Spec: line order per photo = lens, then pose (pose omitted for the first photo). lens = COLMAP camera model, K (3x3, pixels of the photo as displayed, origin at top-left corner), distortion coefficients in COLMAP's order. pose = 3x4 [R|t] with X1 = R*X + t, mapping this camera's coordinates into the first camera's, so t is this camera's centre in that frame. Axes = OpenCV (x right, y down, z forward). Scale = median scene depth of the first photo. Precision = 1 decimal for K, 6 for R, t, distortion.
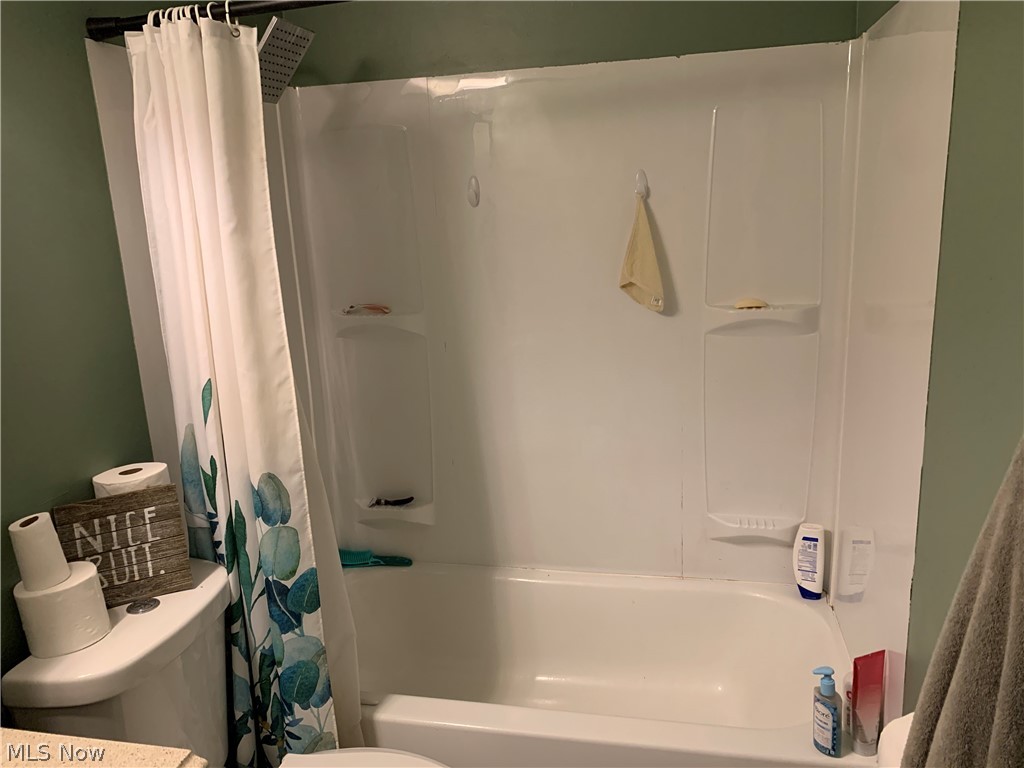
lens RADIAL K [[783.9, 0, 508.5], [0, 783.9, 387.5], [0, 0, 1]] dist [0.027337, -0.024812]
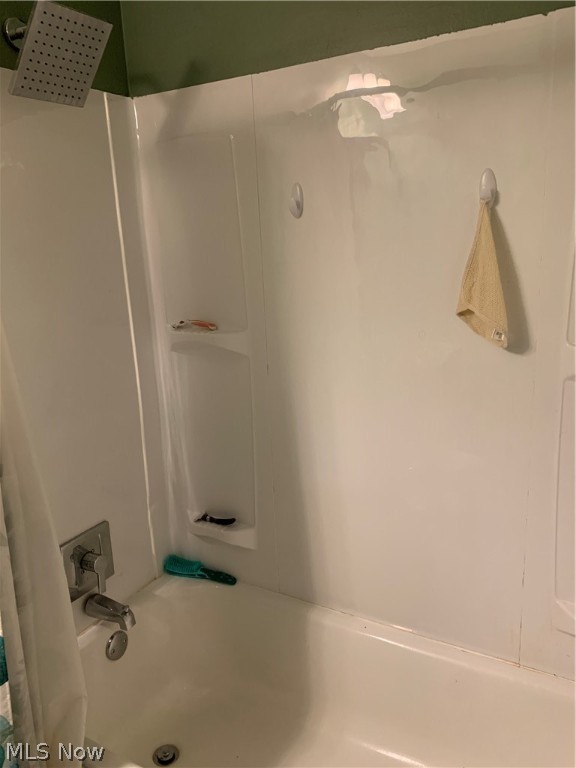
lens RADIAL K [[587.9, 0, 289.3], [0, 587.9, 380.2], [0, 0, 1]] dist [0.027337, -0.024812]
pose [[0.954081, 0.075652, -0.289838, 0.150280], [-0.071307, 0.997127, 0.025539, -0.059041], [0.290938, -0.003699, 0.956735, 0.334909]]
